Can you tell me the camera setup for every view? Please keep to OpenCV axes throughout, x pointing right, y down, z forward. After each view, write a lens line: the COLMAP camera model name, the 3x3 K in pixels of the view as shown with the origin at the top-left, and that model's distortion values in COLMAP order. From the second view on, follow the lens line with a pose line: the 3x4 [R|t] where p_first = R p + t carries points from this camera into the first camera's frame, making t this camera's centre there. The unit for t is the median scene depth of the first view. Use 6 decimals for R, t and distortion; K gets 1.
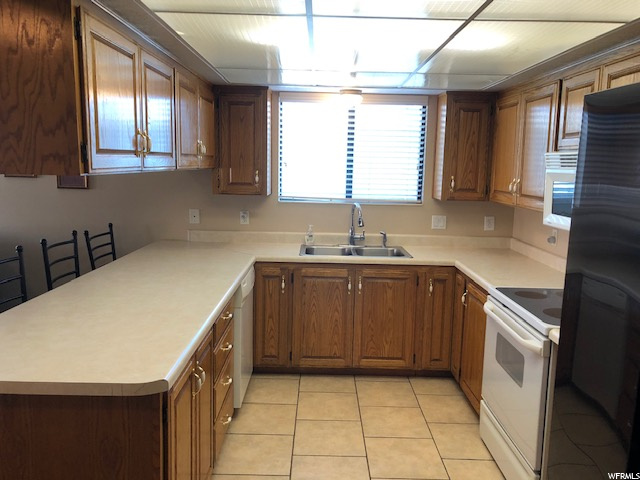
lens RADIAL K [[528.8, 0, 319.9], [0, 528.8, 235.7], [0, 0, 1]] dist [0.063679, -0.079969]
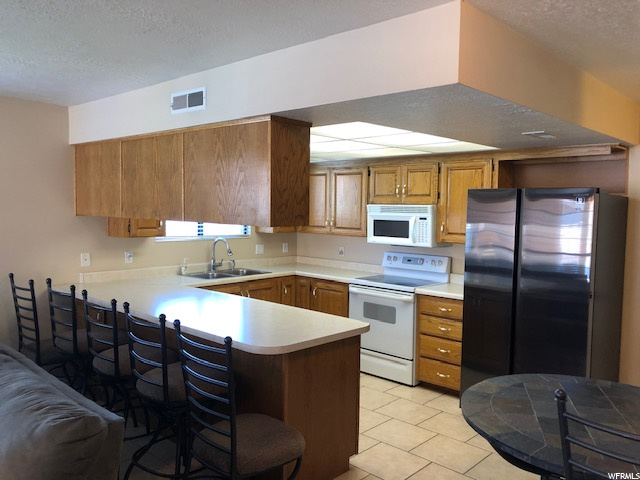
lens RADIAL K [[528.8, 0, 319.9], [0, 528.8, 235.7], [0, 0, 1]] dist [0.063679, -0.079969]
pose [[0.683802, -0.053054, 0.727736, -0.780328], [0.098013, 0.994993, -0.019558, -0.019048], [-0.723055, 0.084702, 0.685578, -0.114192]]
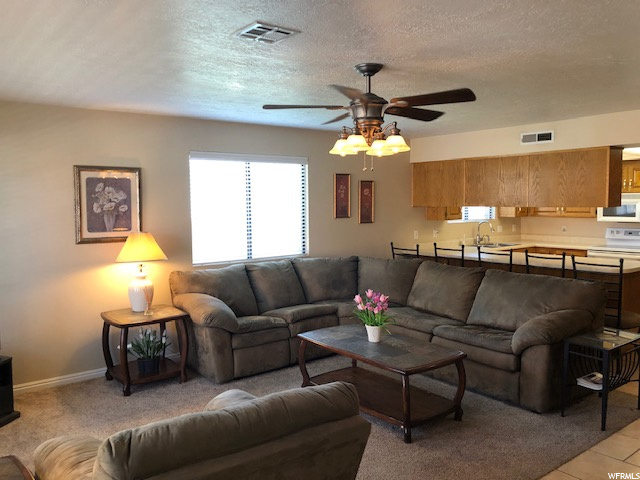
lens RADIAL K [[525.0, 0, 320.0], [0, 525.0, 240.0], [0, 0, 1]] dist [0.057281, -0.000594]
pose [[0.778773, -0.078457, 0.622380, -1.726759], [0.113109, 0.993449, -0.016298, -0.031070], [-0.617024, 0.083089, 0.782545, -0.161062]]
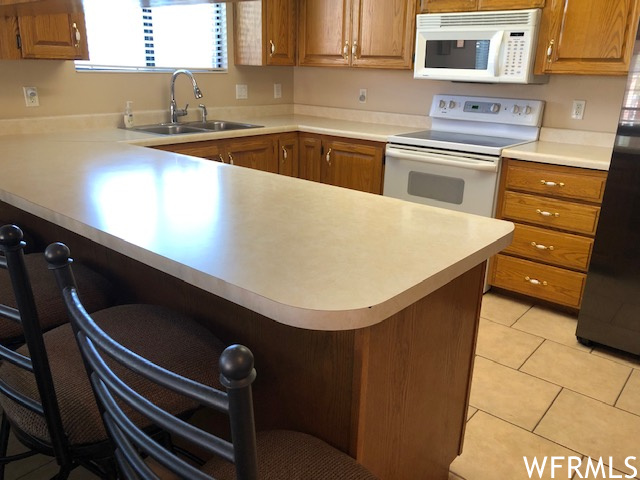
lens RADIAL K [[528.8, 0, 319.9], [0, 528.8, 235.7], [0, 0, 1]] dist [0.063679, -0.079969]
pose [[0.636898, -0.242074, 0.731957, -0.512519], [0.091665, 0.966468, 0.239871, 0.010266], [-0.765479, -0.085678, 0.637731, 0.271171]]
